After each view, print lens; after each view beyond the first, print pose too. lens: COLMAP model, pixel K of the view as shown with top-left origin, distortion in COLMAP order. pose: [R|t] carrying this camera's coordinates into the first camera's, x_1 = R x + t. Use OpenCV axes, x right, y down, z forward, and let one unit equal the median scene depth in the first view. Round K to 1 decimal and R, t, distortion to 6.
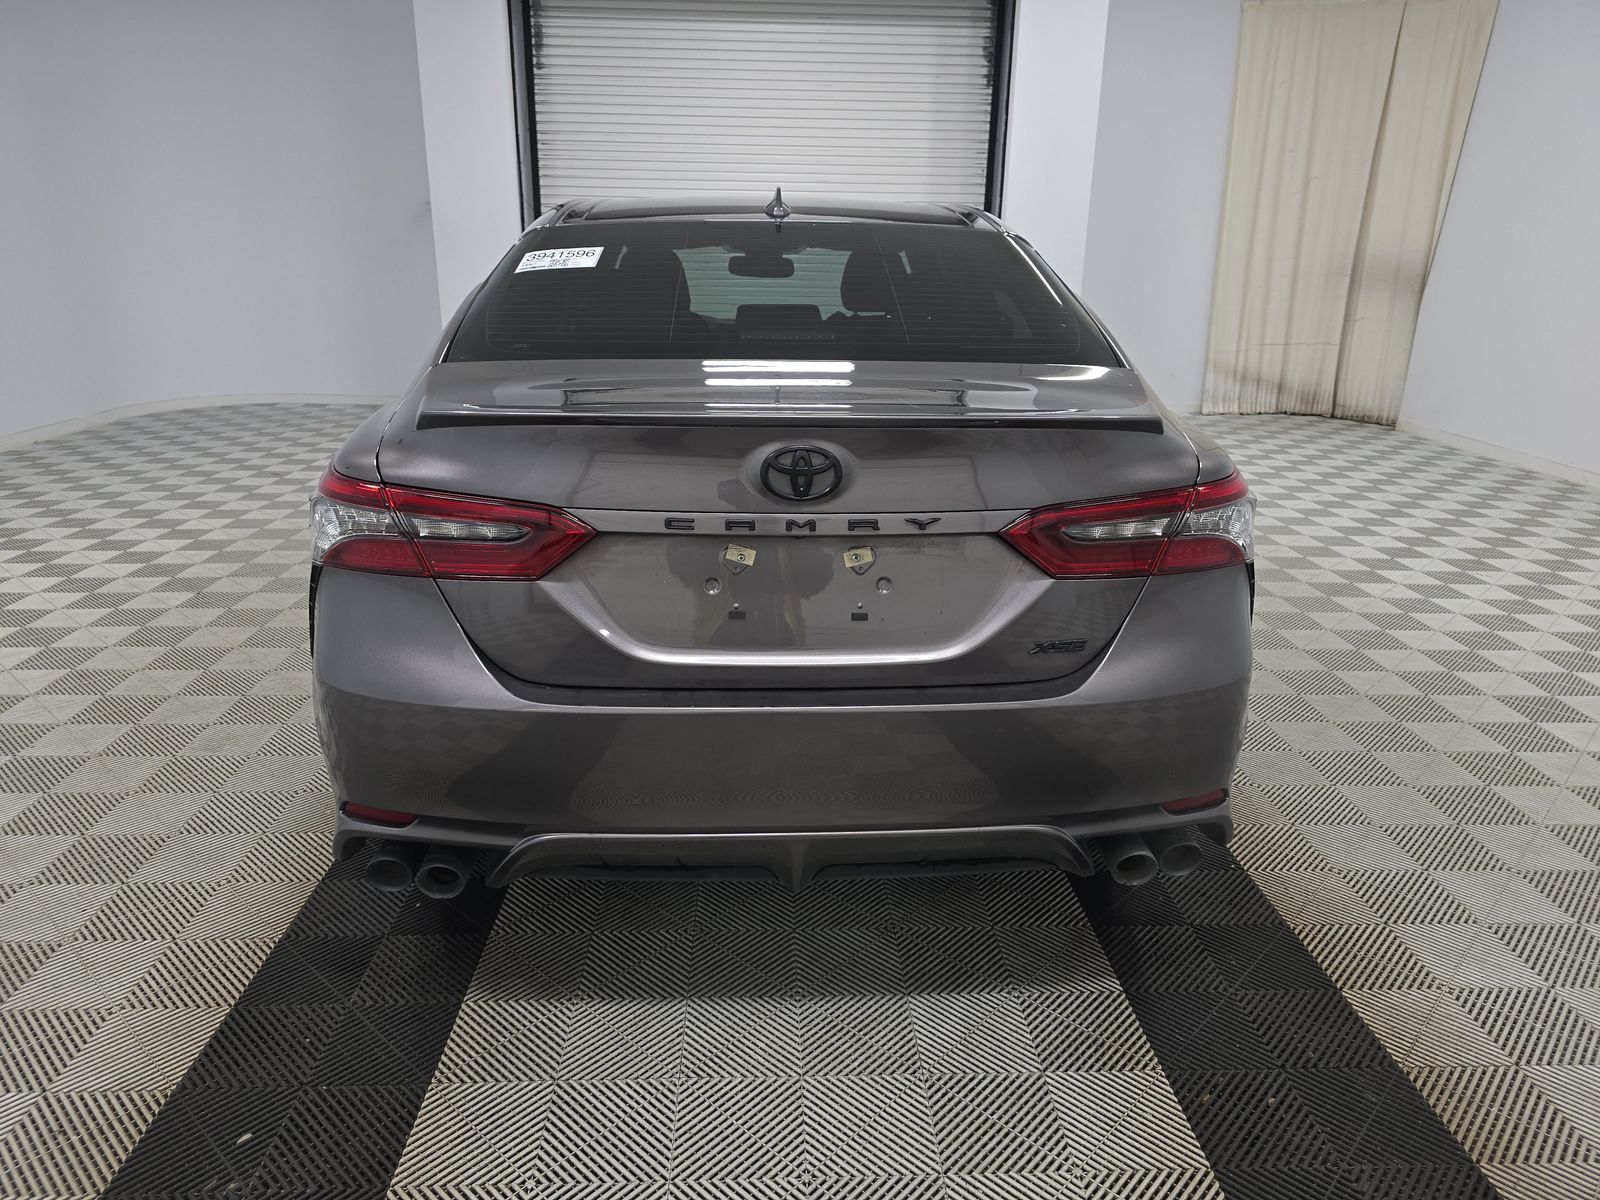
lens RADIAL K [[1087.5, 0, 808.3], [0, 1087.5, 607.9], [0, 0, 1]] dist [0.023427, -0.023172]
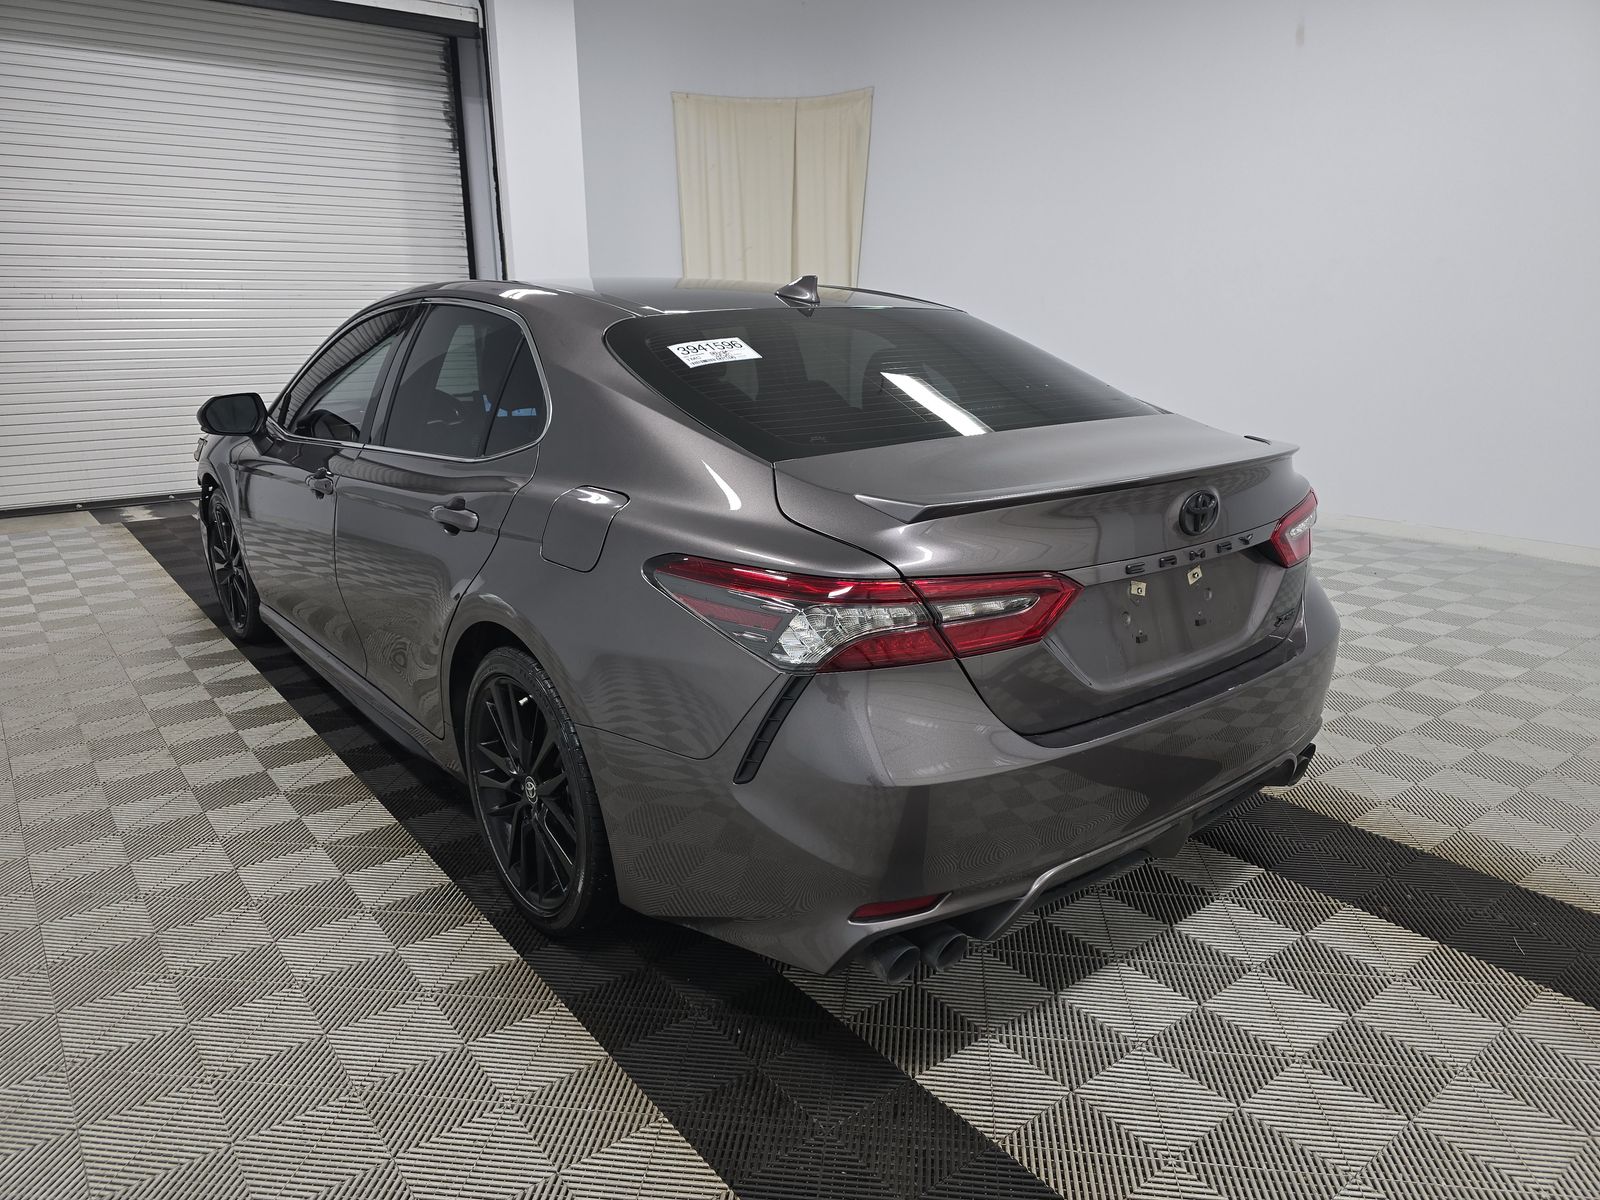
lens RADIAL K [[1087.5, 0, 798.4], [0, 1087.5, 606.8], [0, 0, 1]] dist [0.023427, -0.023172]
pose [[0.802540, -0.173455, 0.570826, -0.226139], [0.198516, 0.979920, 0.018666, -0.026987], [-0.562601, 0.098338, 0.820859, 0.048414]]
